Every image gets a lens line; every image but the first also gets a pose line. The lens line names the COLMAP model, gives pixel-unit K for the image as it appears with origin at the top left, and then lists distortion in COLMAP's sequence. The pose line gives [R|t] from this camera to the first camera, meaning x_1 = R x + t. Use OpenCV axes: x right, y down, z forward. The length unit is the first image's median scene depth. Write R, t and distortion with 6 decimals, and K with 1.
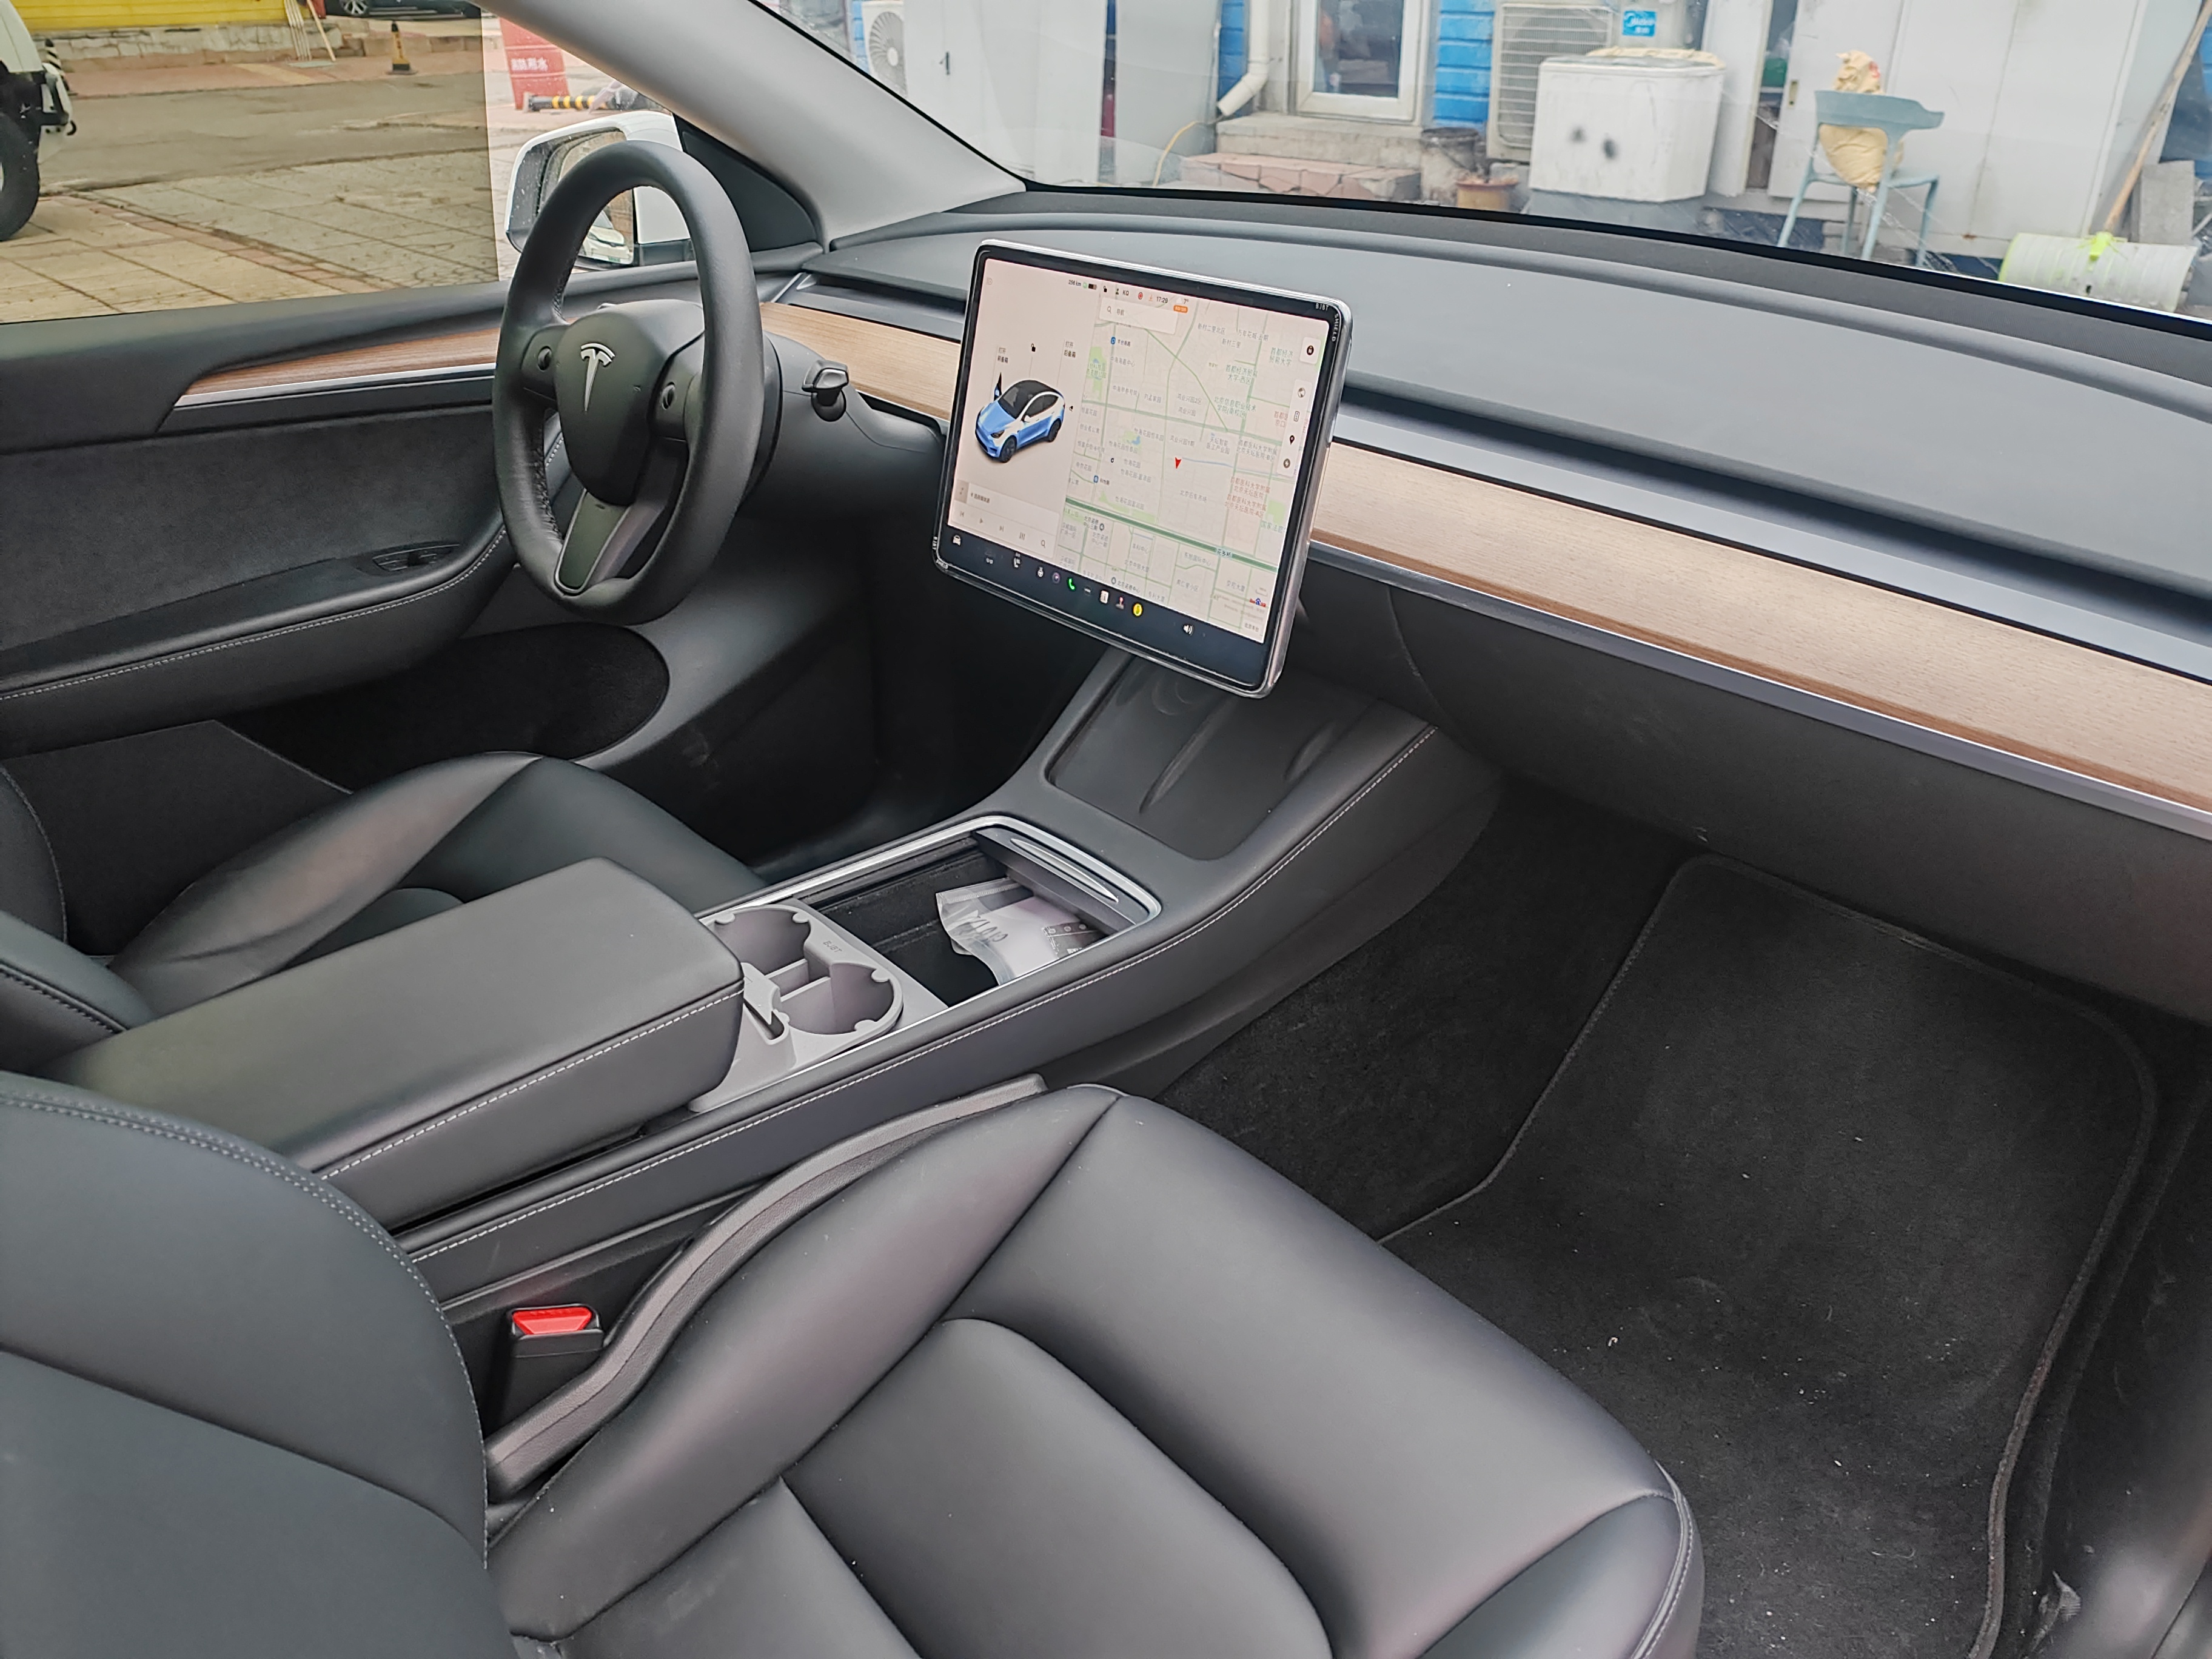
lens RADIAL K [[1670.6, 0, 1103.7], [0, 1670.6, 830.7], [0, 0, 1]] dist [0.008421, 0.004914]
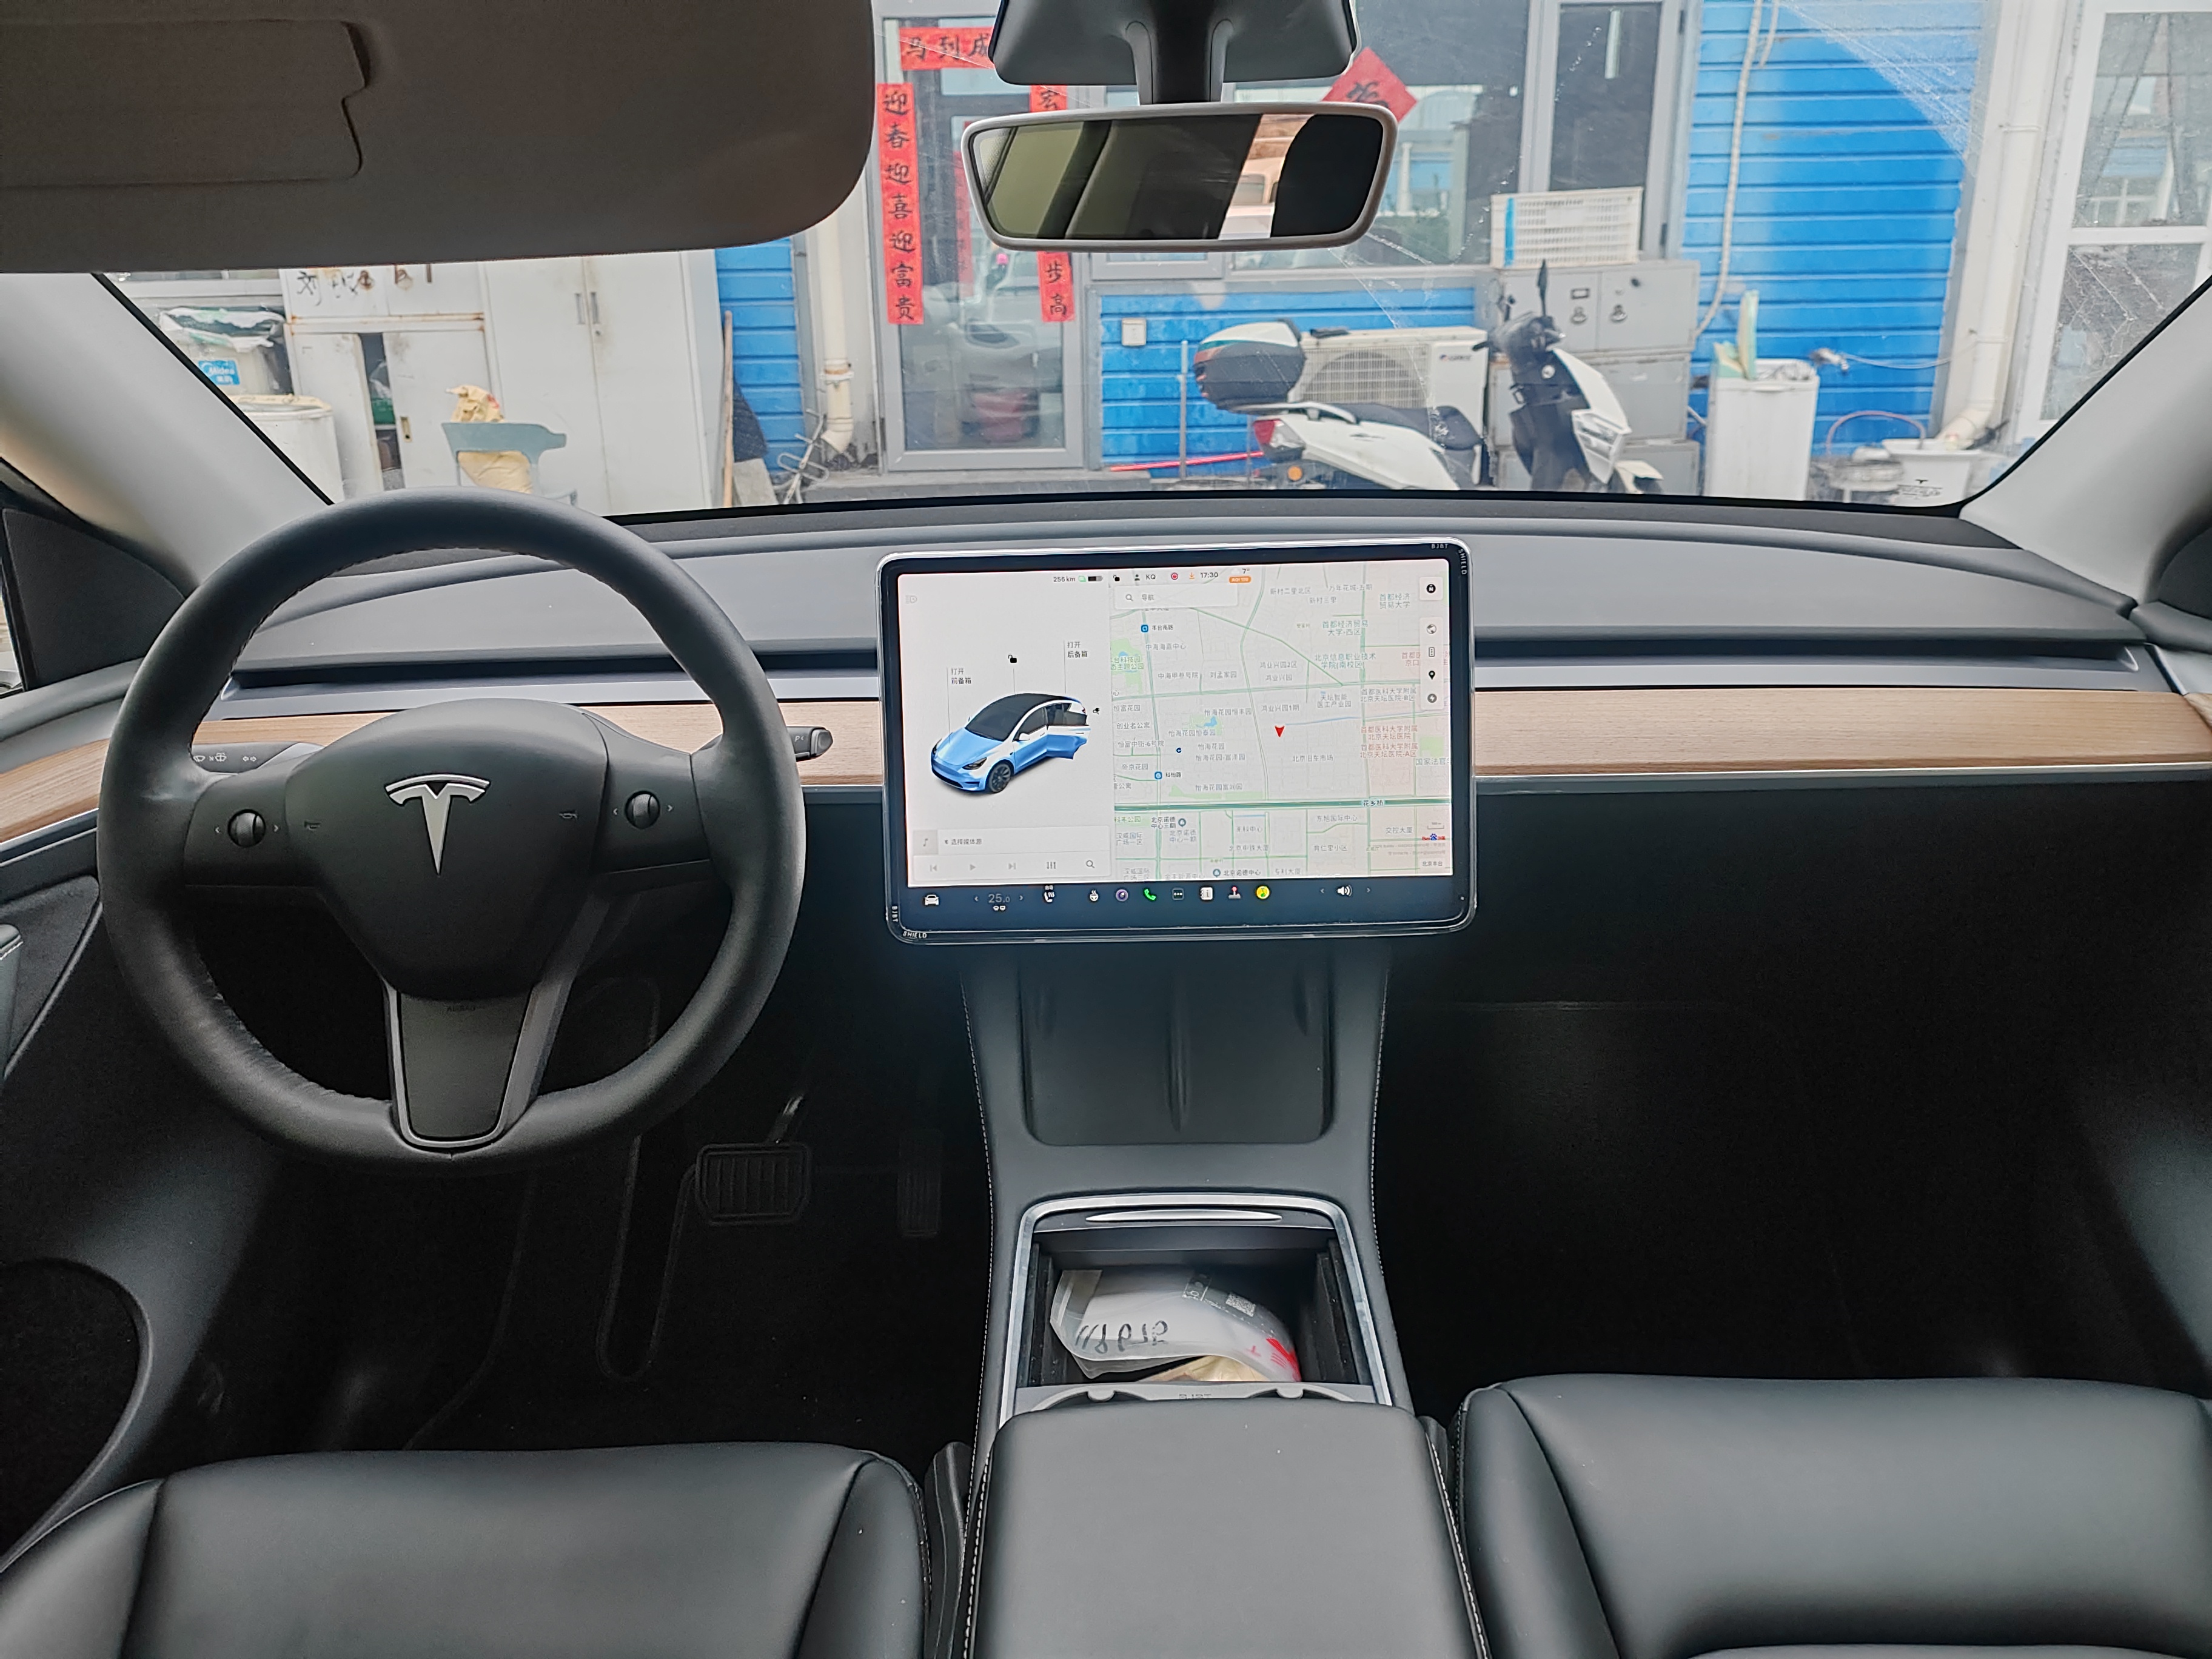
lens RADIAL K [[1670.6, 0, 1106.3], [0, 1670.6, 825.7], [0, 0, 1]] dist [0.008421, 0.004914]
pose [[0.657220, -0.239126, 0.714760, -0.649941], [0.366182, 0.930194, -0.025503, -0.164313], [-0.658766, 0.278493, 0.698905, 0.372487]]
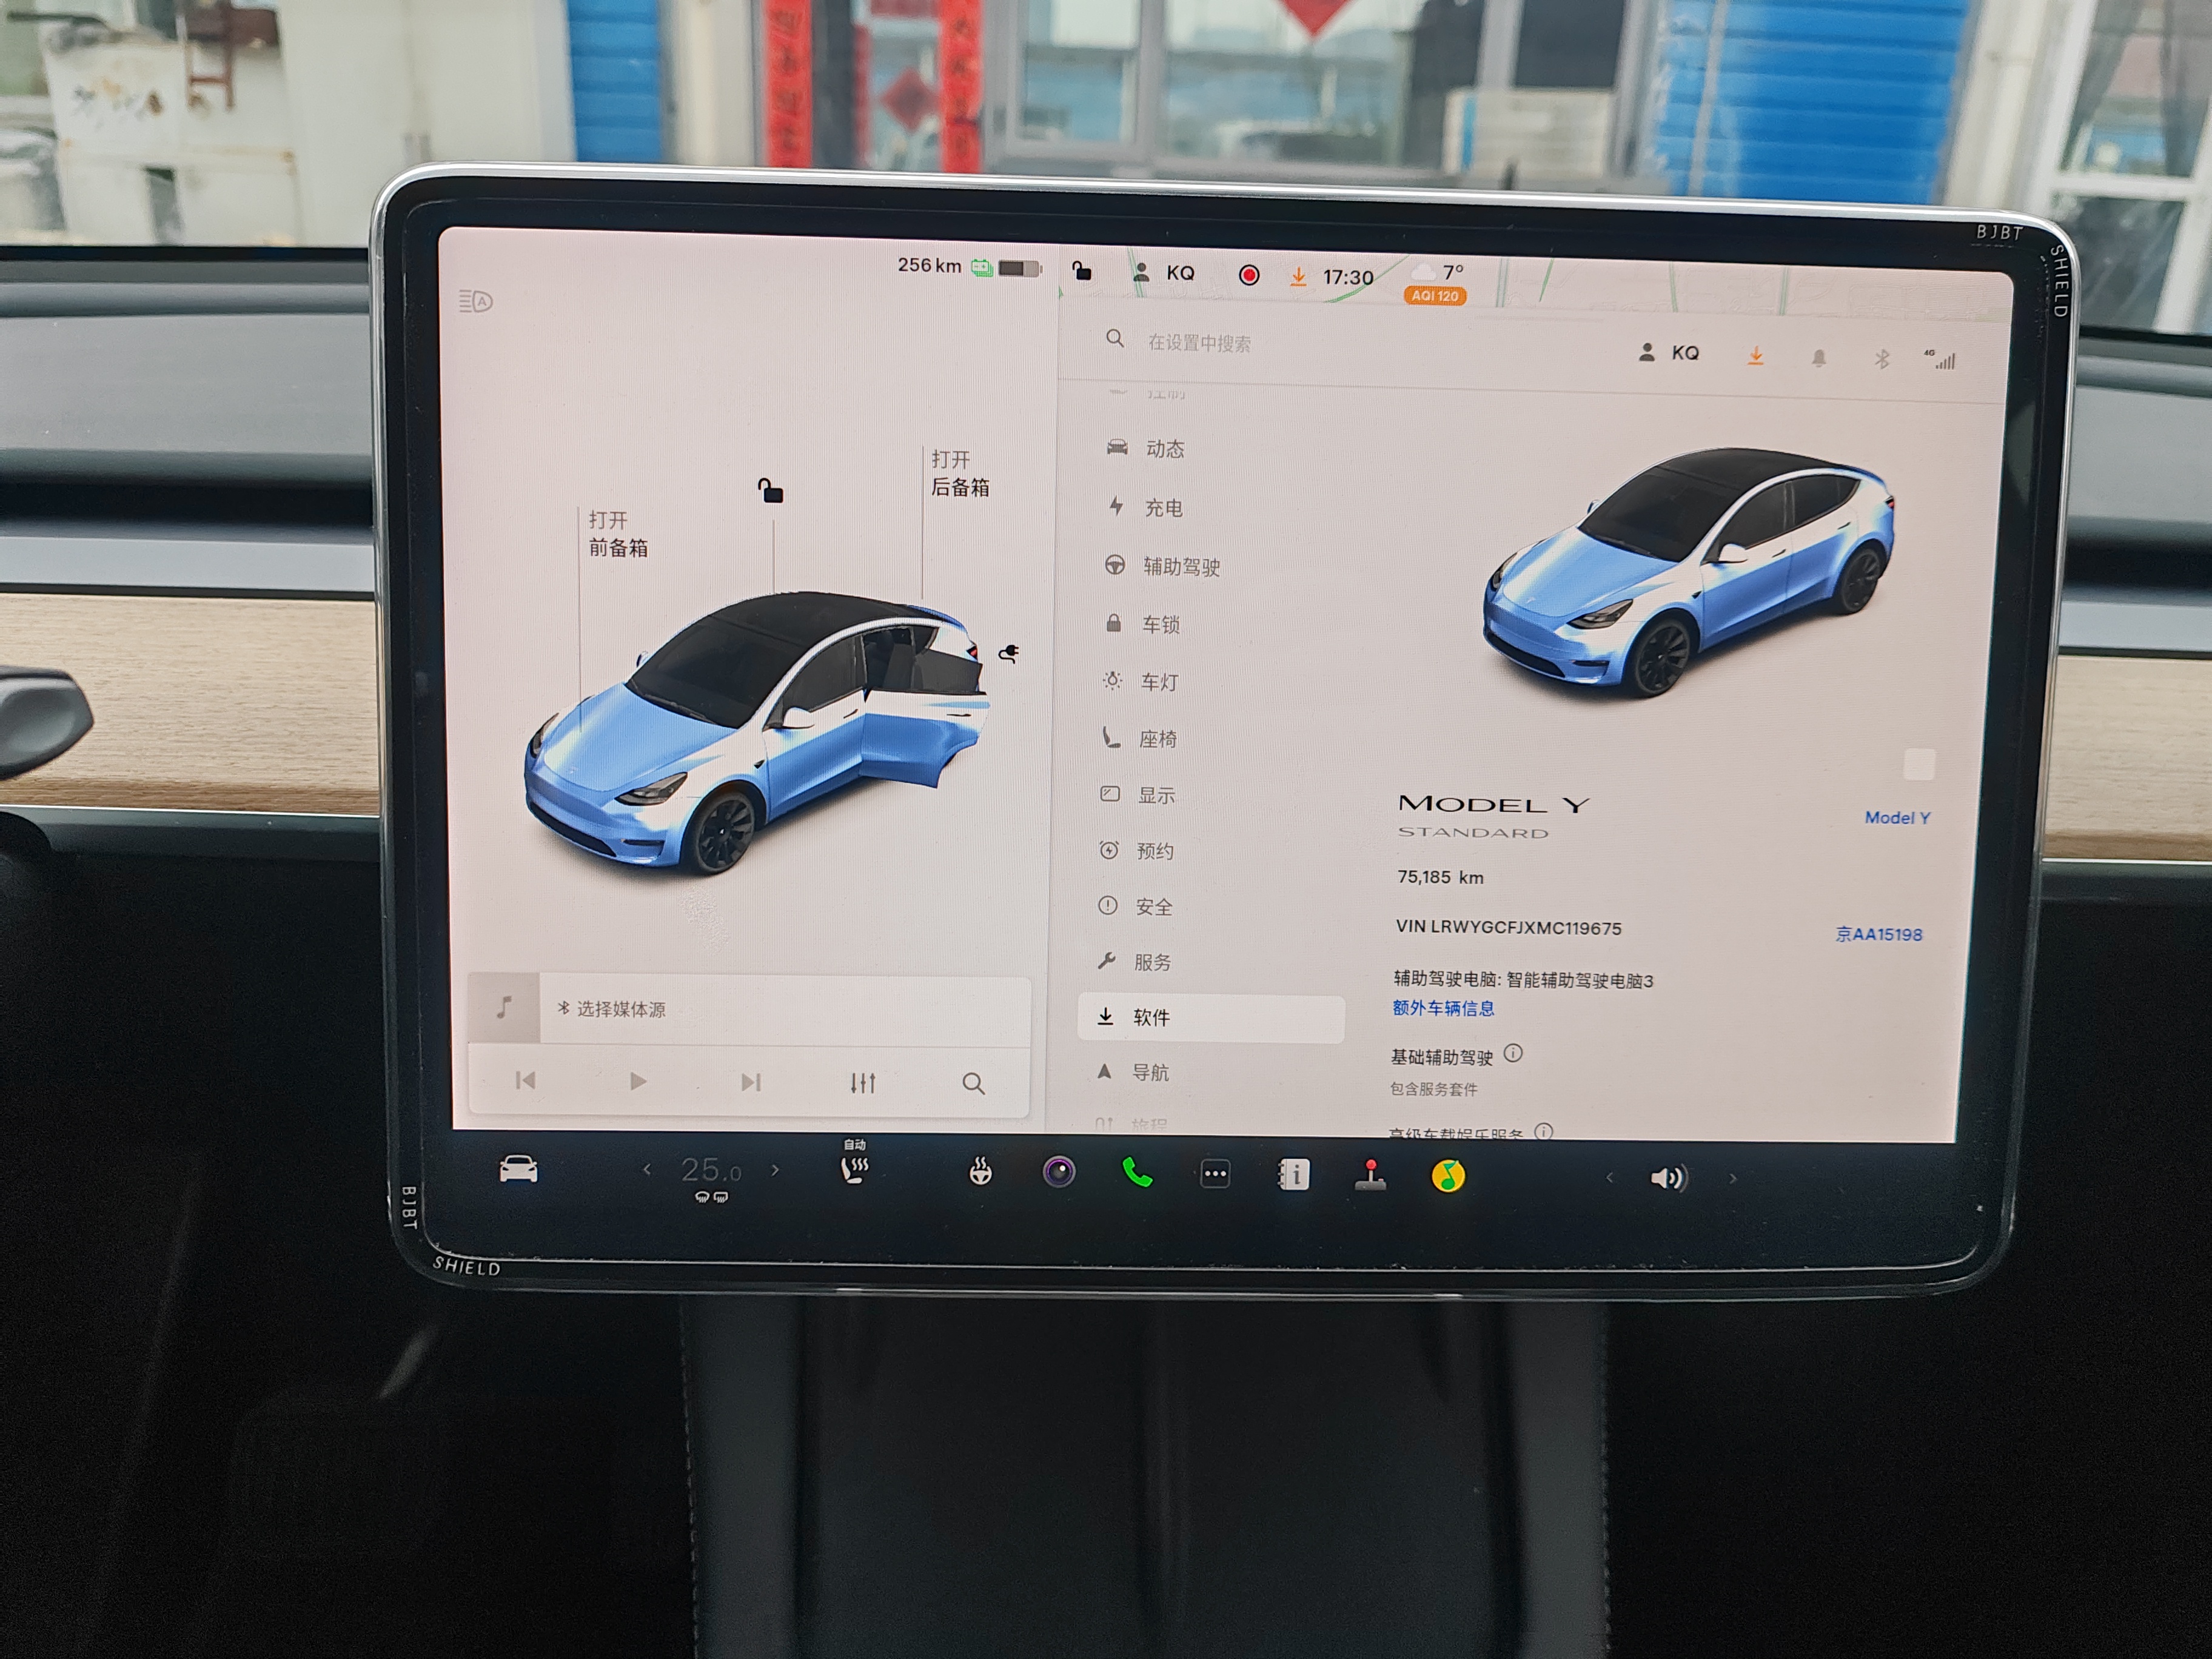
lens RADIAL K [[1670.6, 0, 1105.8], [0, 1670.6, 807.1], [0, 0, 1]] dist [0.008421, 0.004914]
pose [[0.616036, -0.233049, 0.752455, -0.243178], [0.328480, 0.944218, 0.023515, -0.218721], [-0.715962, 0.232680, 0.658224, 0.759499]]
